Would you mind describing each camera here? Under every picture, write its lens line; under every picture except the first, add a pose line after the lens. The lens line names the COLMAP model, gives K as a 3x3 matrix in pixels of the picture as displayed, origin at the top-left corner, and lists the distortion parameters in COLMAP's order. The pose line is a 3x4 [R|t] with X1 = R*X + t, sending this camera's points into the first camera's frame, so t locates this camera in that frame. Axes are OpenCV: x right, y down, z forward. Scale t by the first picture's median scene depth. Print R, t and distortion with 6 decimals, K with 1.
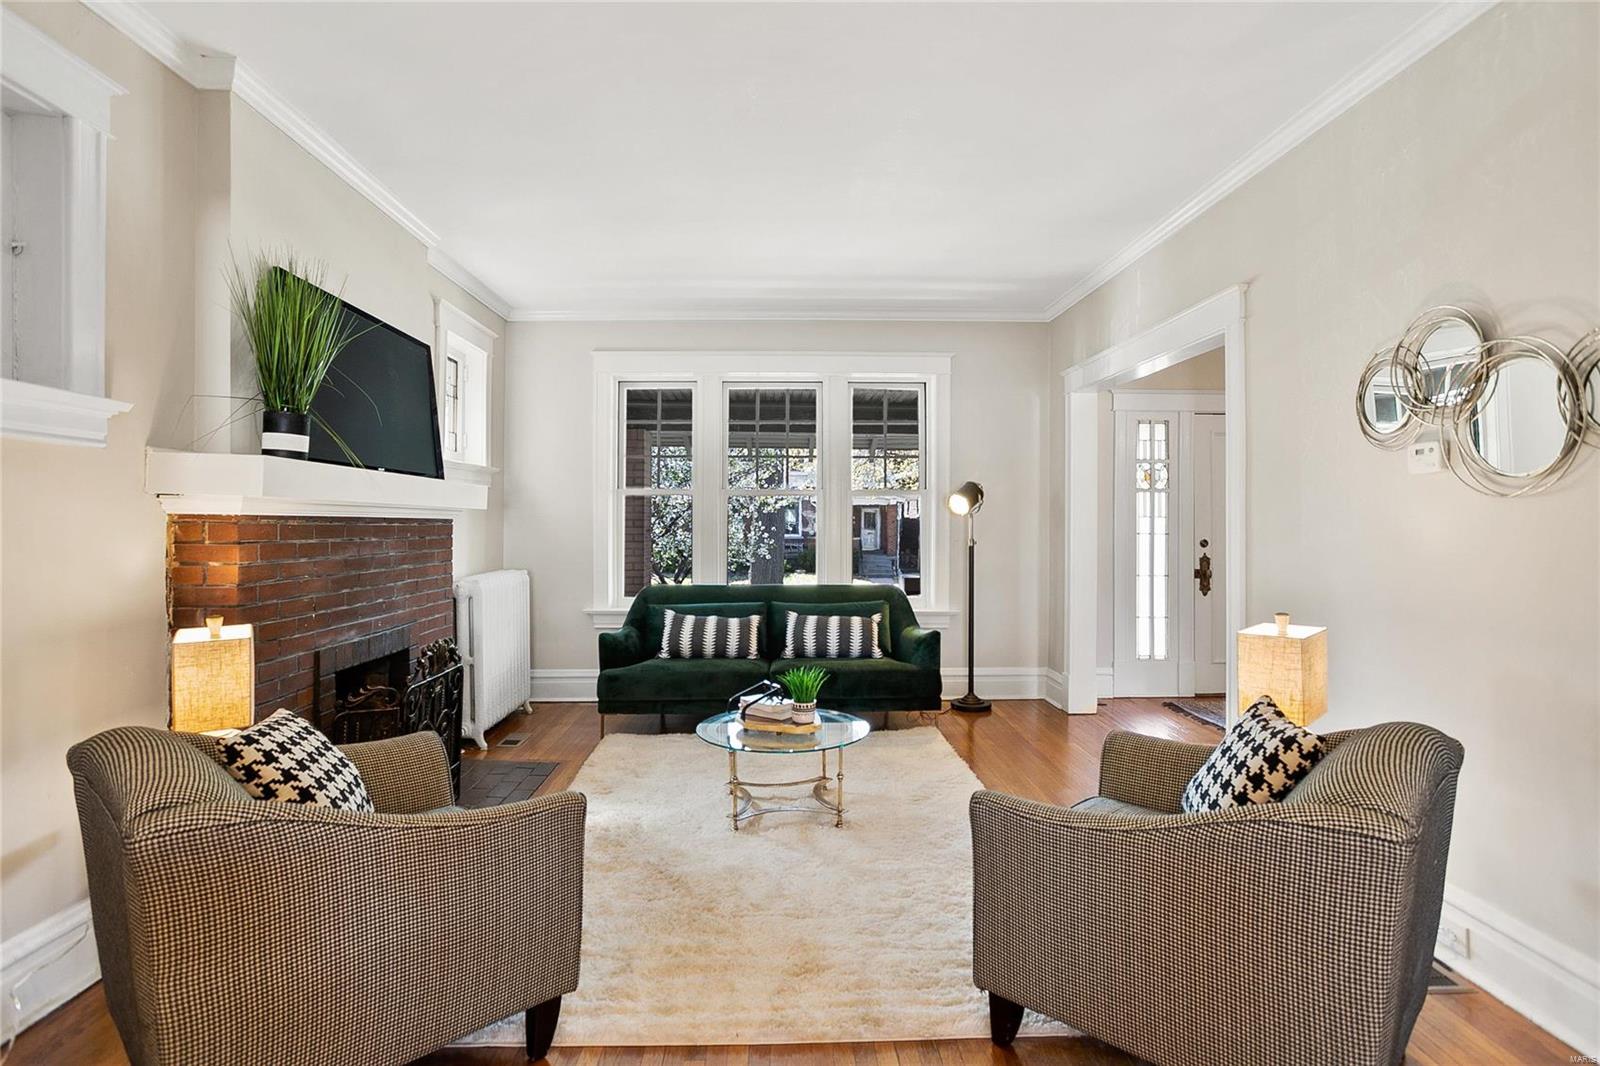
lens RADIAL K [[792.6, 0, 795.6], [0, 792.6, 520.0], [0, 0, 1]] dist [-0.037928, 0.025072]
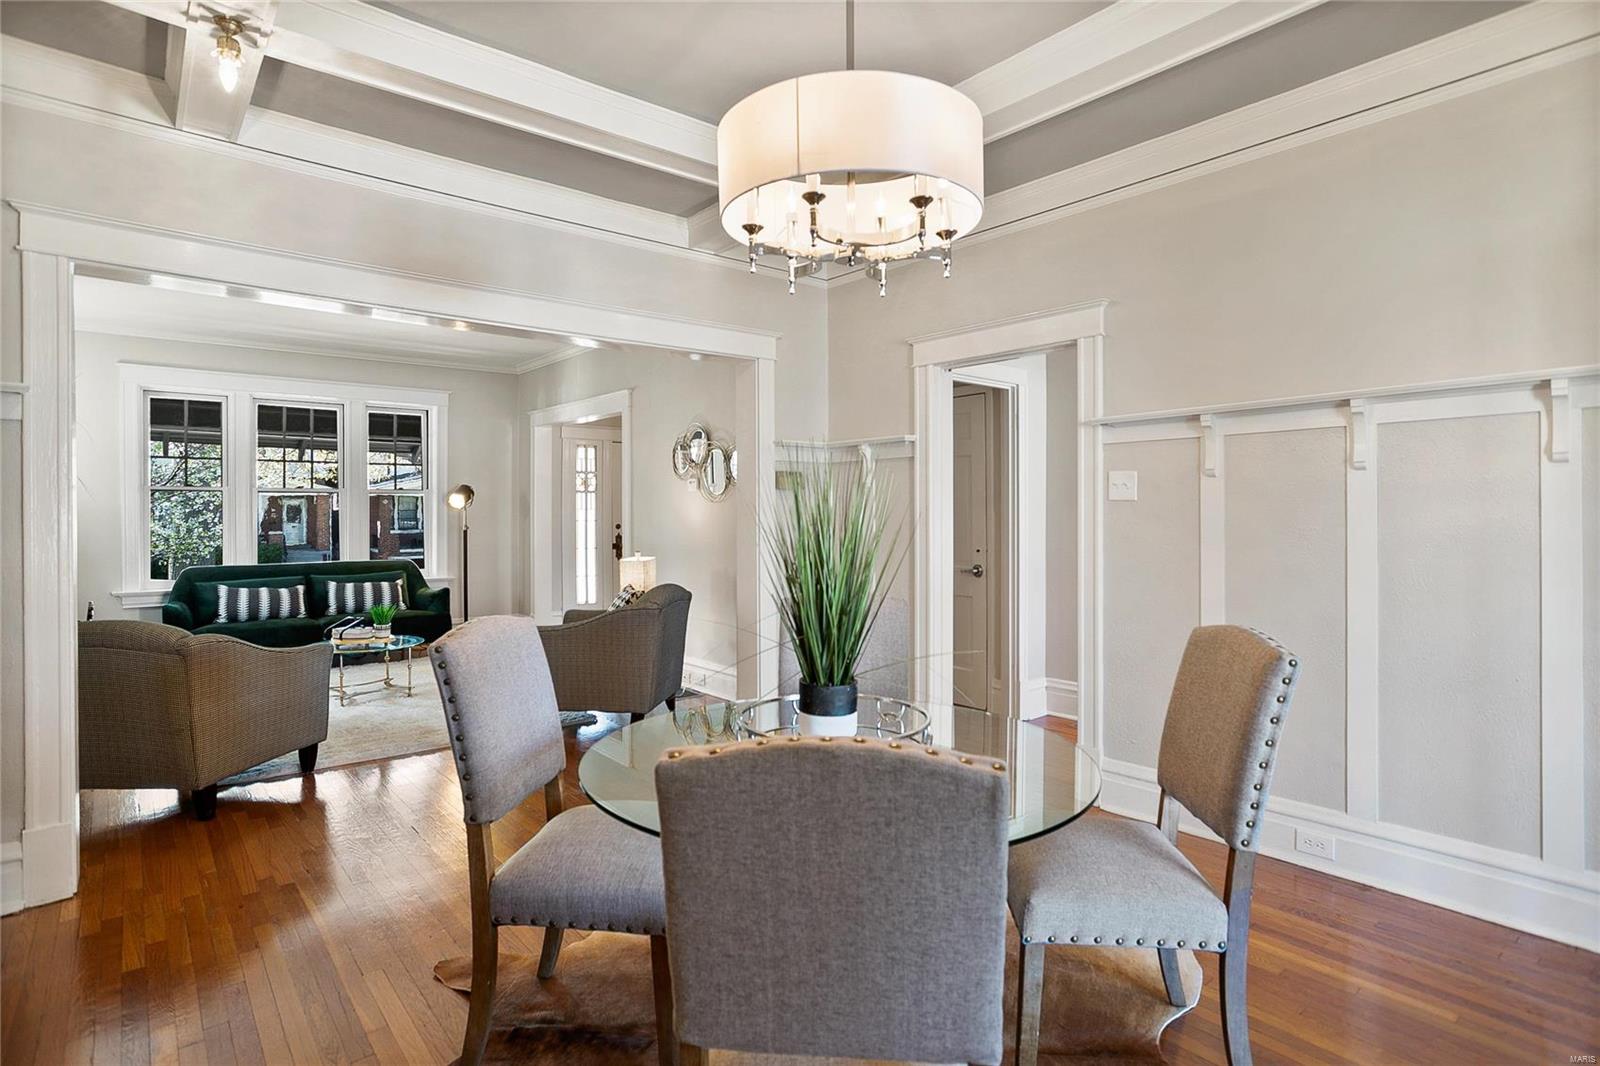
lens RADIAL K [[851.7, 0, 799.2], [0, 851.7, 512.7], [0, 0, 1]] dist [-0.021509, 0.000749]
pose [[0.785362, -0.004373, 0.619021, -0.247219], [0.003463, 0.999990, 0.002670, -0.000467], [-0.619027, 0.000047, 0.785370, -0.558674]]
